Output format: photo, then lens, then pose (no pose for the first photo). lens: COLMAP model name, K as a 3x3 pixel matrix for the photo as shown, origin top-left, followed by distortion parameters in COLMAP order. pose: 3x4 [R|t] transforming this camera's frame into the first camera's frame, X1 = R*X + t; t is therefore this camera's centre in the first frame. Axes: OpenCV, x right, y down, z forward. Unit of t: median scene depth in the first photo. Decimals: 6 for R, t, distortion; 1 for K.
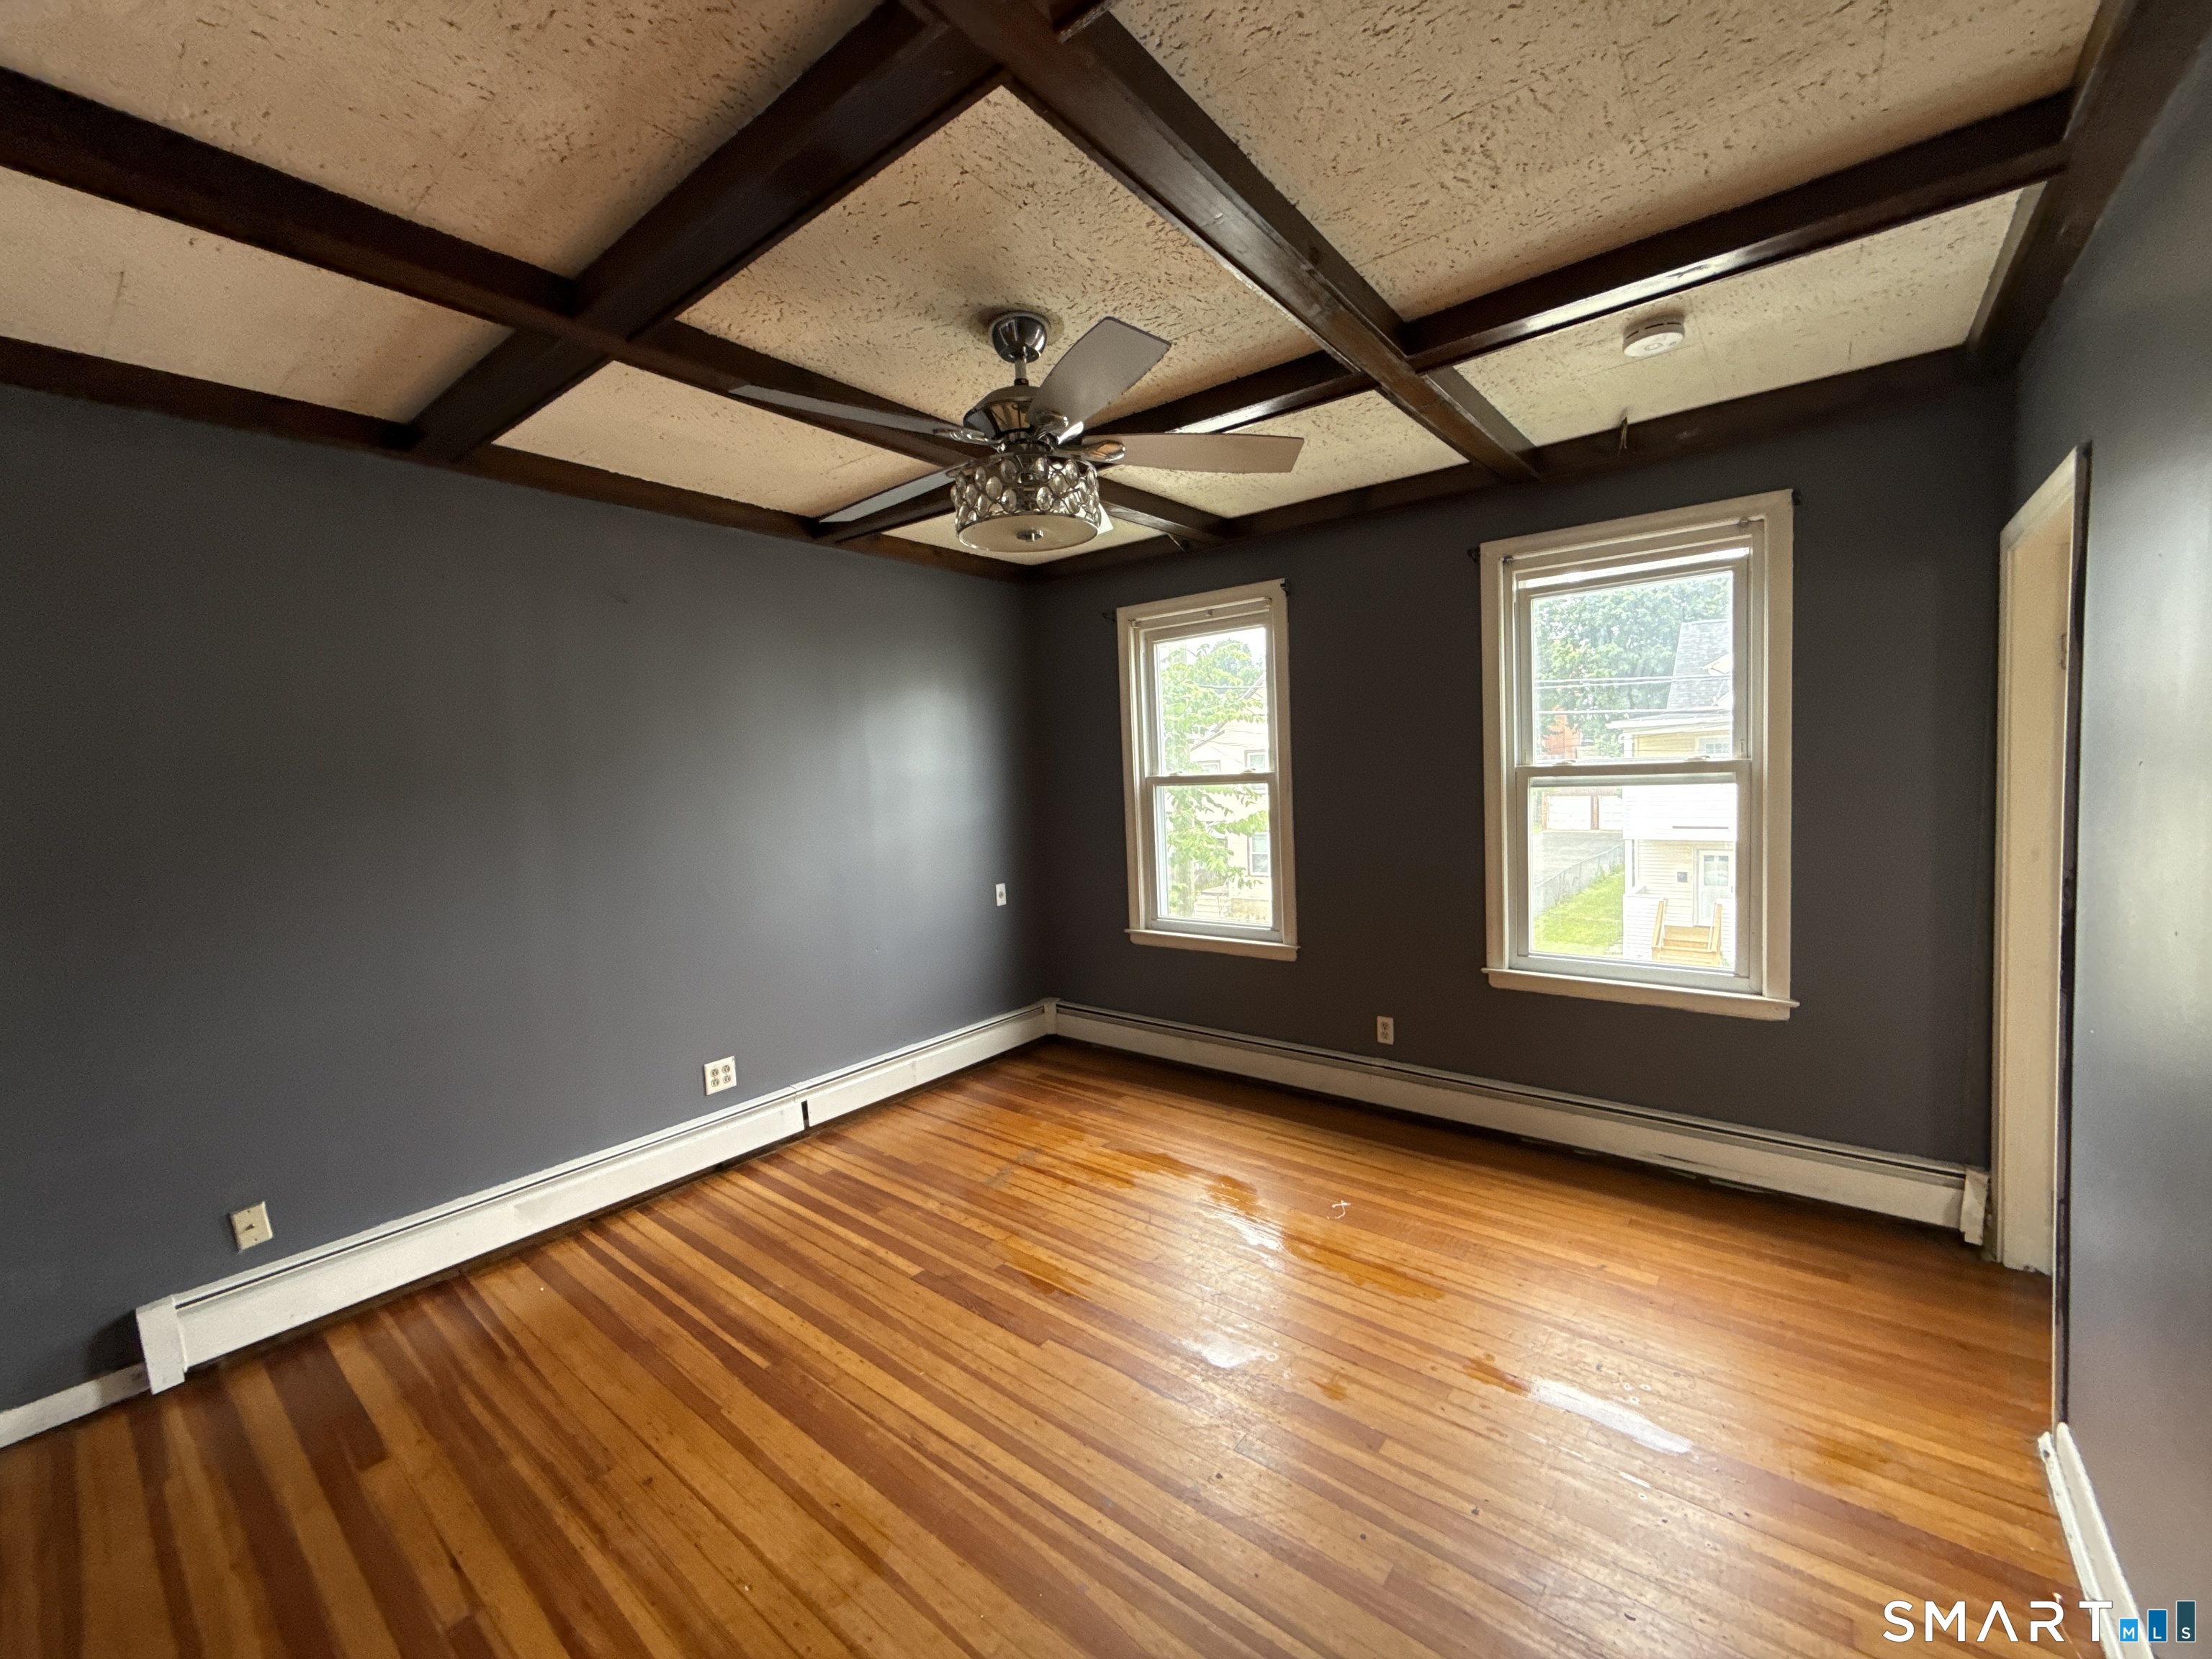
lens RADIAL K [[881.8, 0, 1106.7], [0, 881.8, 826.6], [0, 0, 1]] dist [0.000827, -0.000515]
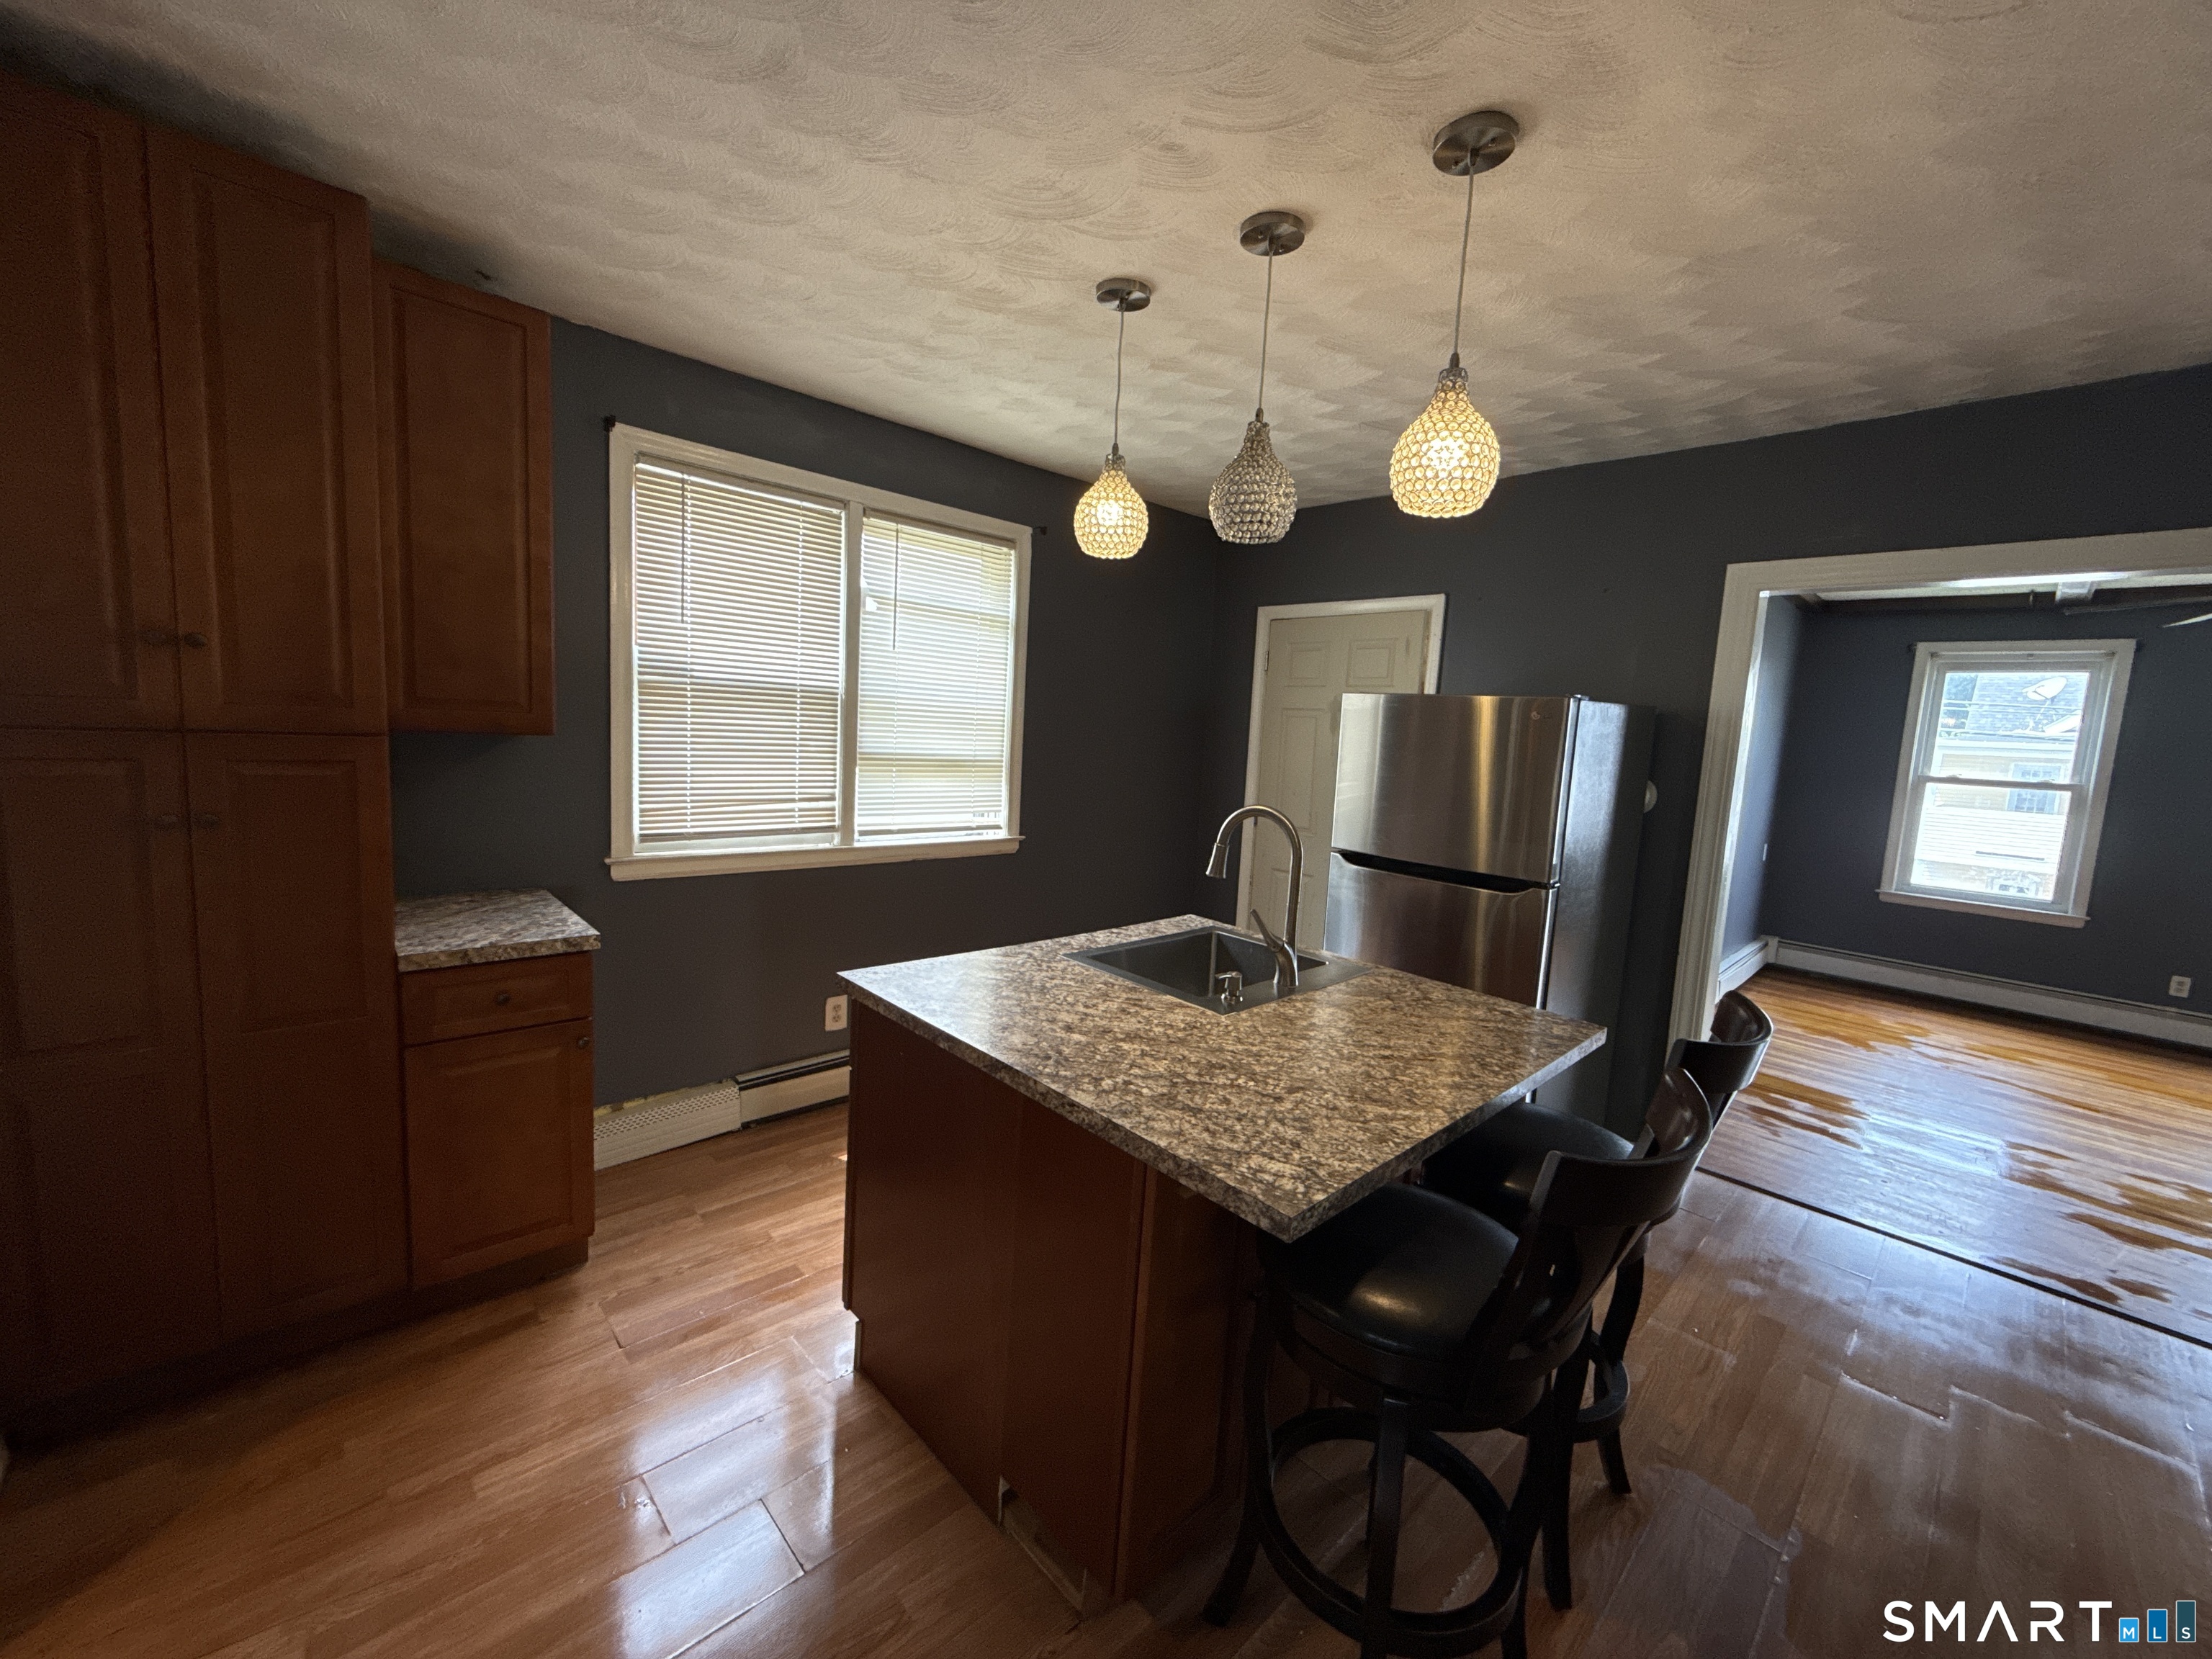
lens RADIAL K [[880.7, 0, 1106.1], [0, 880.7, 826.9], [0, 0, 1]] dist [-0.000347, 0.000136]
pose [[0.986619, 0.107326, -0.122733, -1.228608], [-0.100764, 0.993189, 0.058493, 0.080815], [0.128175, -0.045343, 0.990714, -0.556414]]
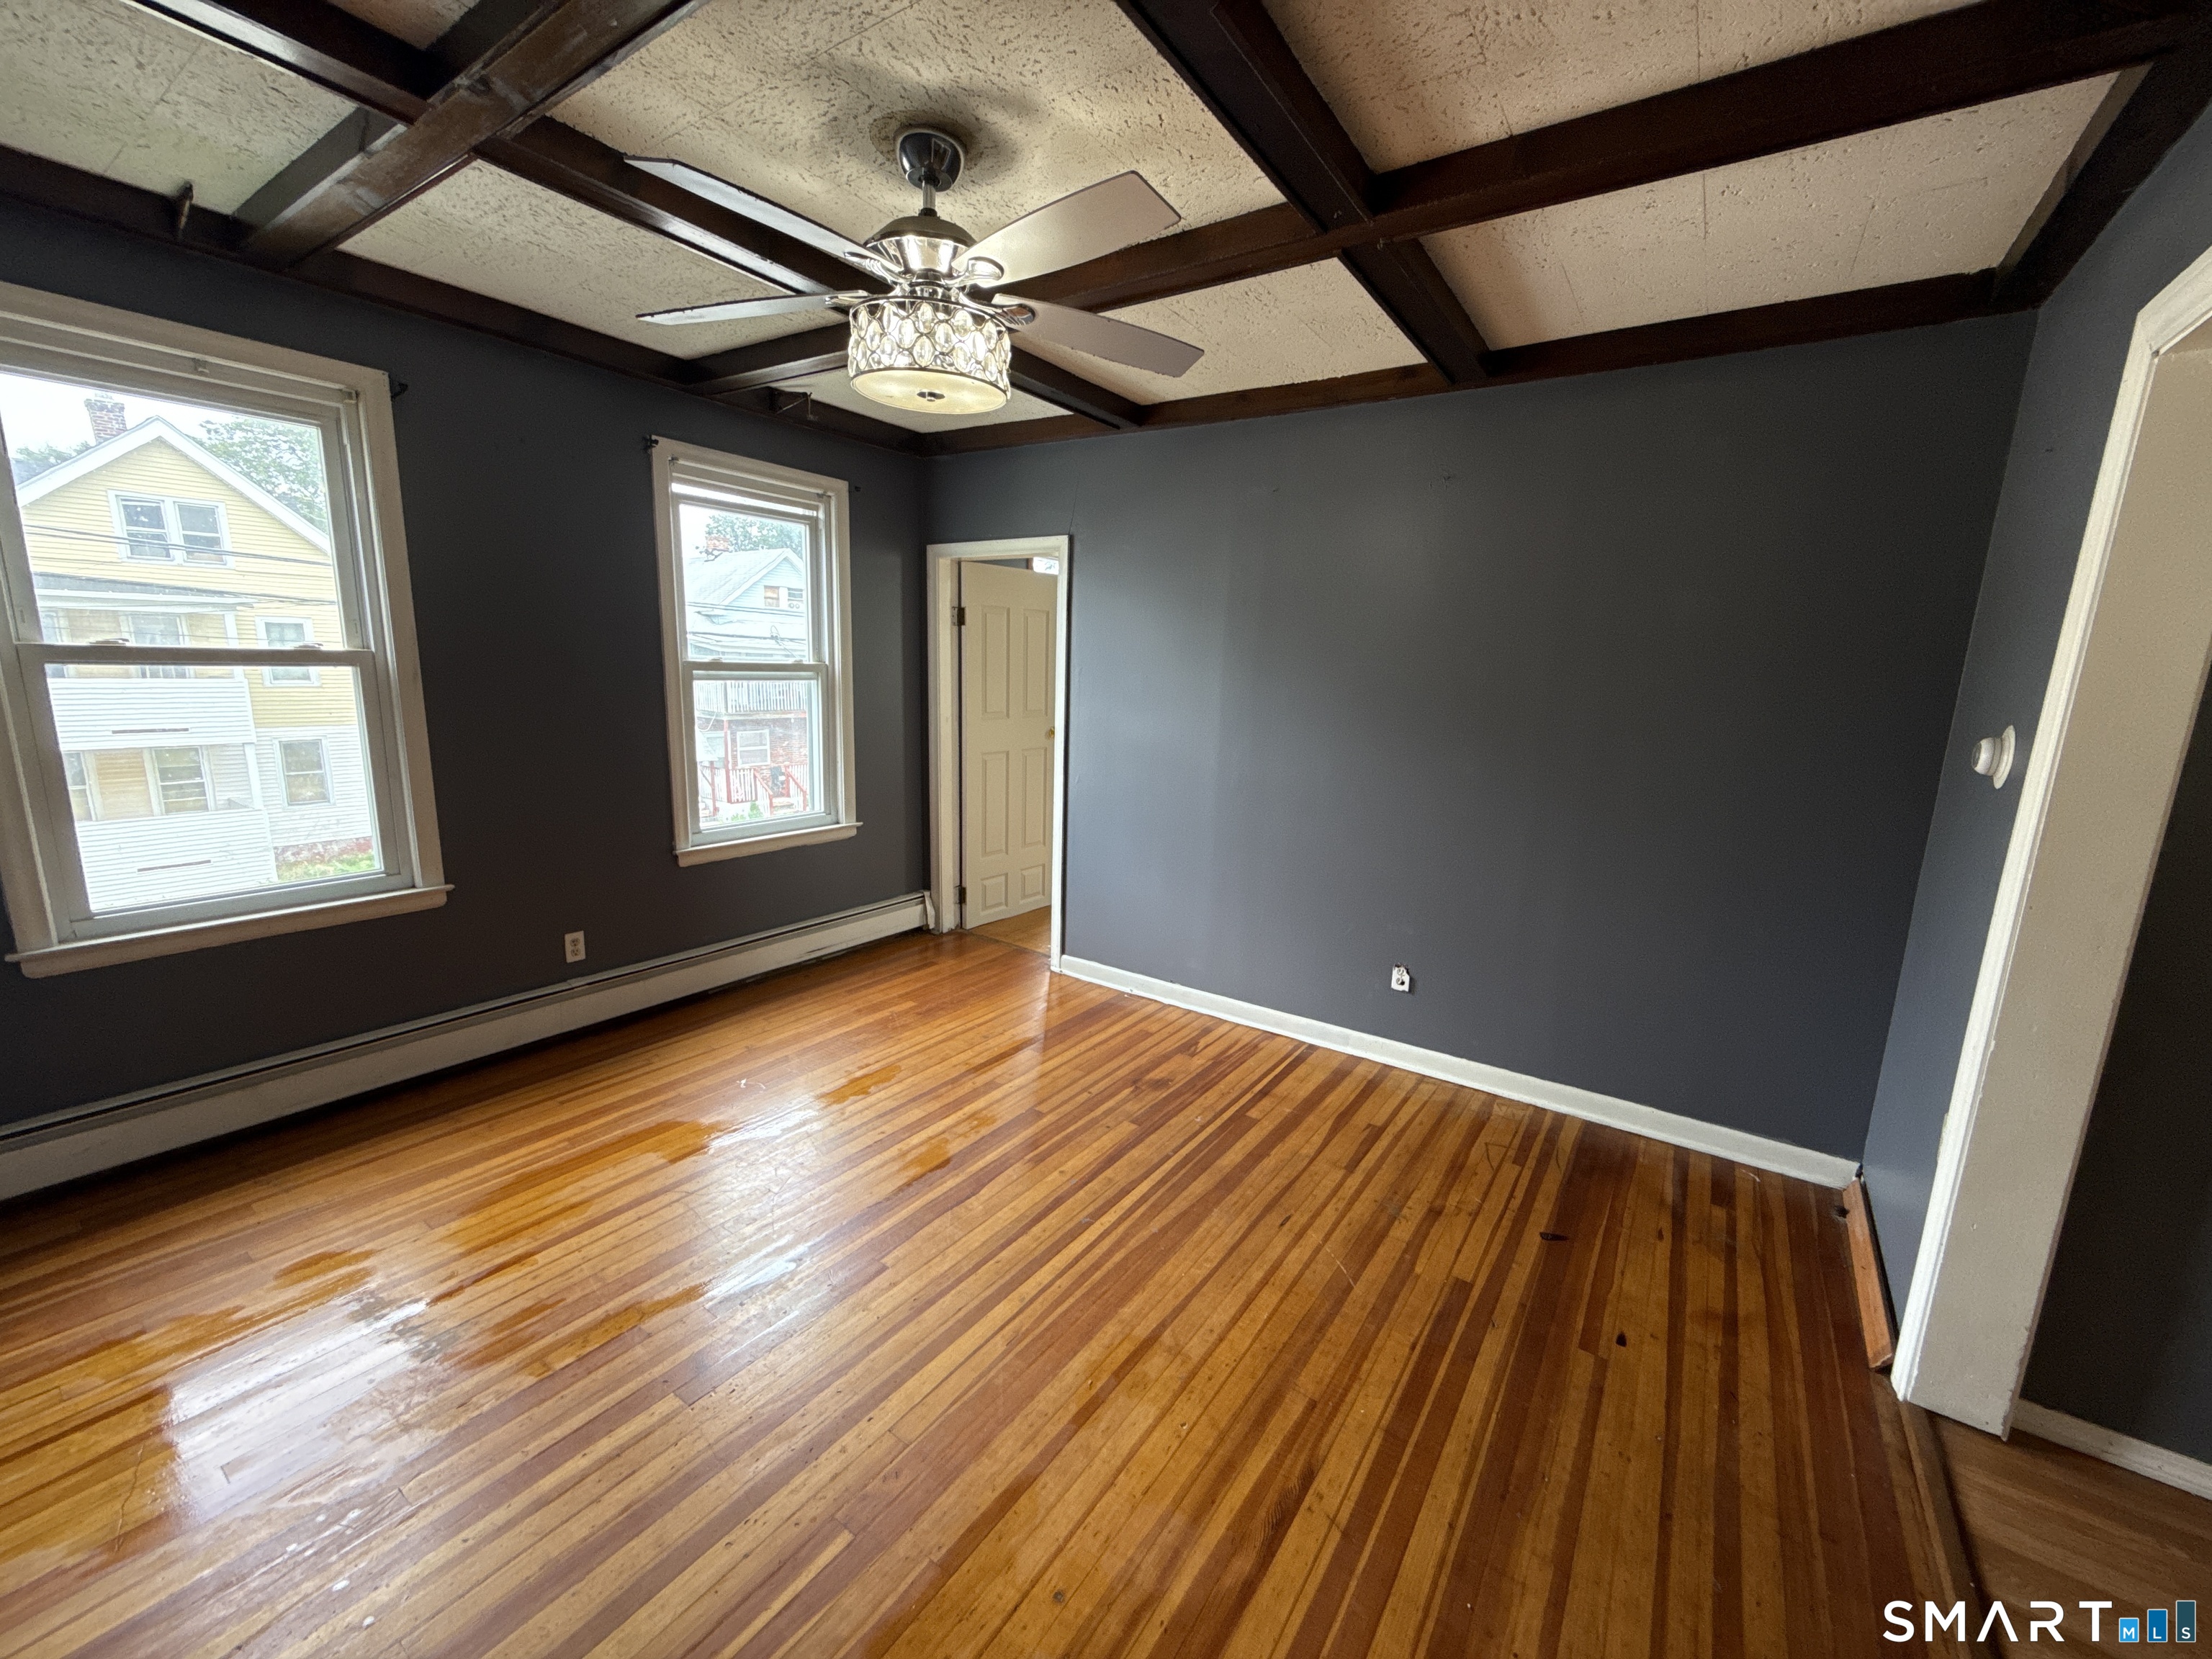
lens RADIAL K [[881.8, 0, 1106.7], [0, 881.8, 826.6], [0, 0, 1]] dist [0.000827, -0.000515]
pose [[-0.070091, -0.146983, 0.986653, -0.642406], [0.033791, 0.988168, 0.149610, -0.010391], [-0.996968, 0.043826, -0.064294, 0.537227]]
